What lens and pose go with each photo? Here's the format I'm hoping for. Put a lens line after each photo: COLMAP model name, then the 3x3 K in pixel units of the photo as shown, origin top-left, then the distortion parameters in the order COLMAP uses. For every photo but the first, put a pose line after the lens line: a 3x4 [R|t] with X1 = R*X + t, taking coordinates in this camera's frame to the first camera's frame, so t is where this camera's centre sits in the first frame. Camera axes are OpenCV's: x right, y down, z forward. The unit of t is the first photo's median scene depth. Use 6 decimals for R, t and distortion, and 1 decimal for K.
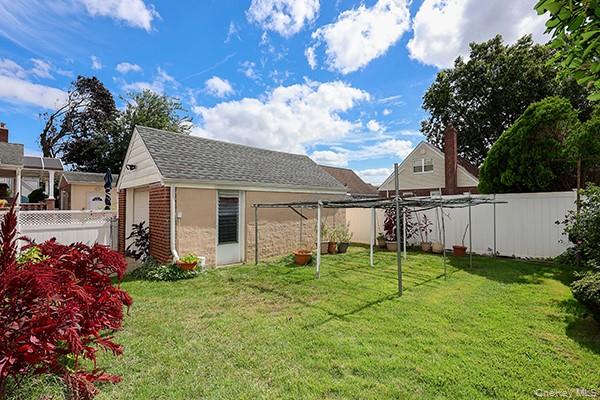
lens RADIAL K [[280.7, 0, 300.0], [0, 280.7, 200.0], [0, 0, 1]] dist [-0.003240, -0.000024]
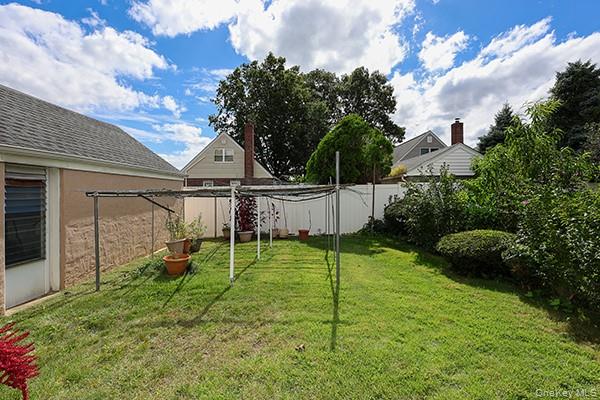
lens RADIAL K [[277.2, 0, 305.4], [0, 277.2, 197.5], [0, 0, 1]] dist [0.001592, 0.000357]
pose [[0.689994, -0.007101, 0.723781, -0.262443], [-0.014729, 0.999607, 0.023849, 0.005377], [-0.723666, -0.027116, 0.689618, 0.235997]]
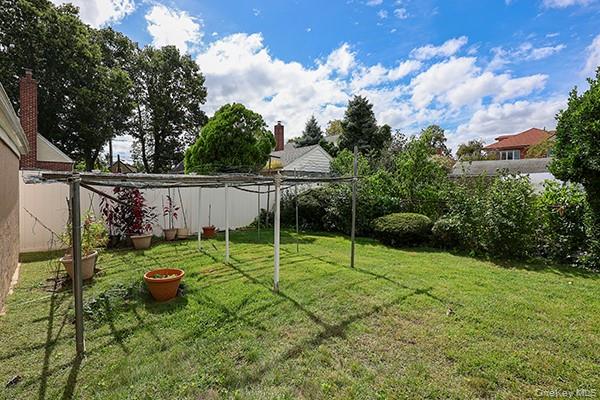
lens RADIAL K [[280.7, 0, 300.0], [0, 280.7, 200.0], [0, 0, 1]] dist [-0.003240, -0.000024]
pose [[0.064195, -0.038828, 0.997182, -0.442541], [-0.025059, 0.998865, 0.040507, 0.021637], [-0.997623, -0.027589, 0.063150, 0.672789]]
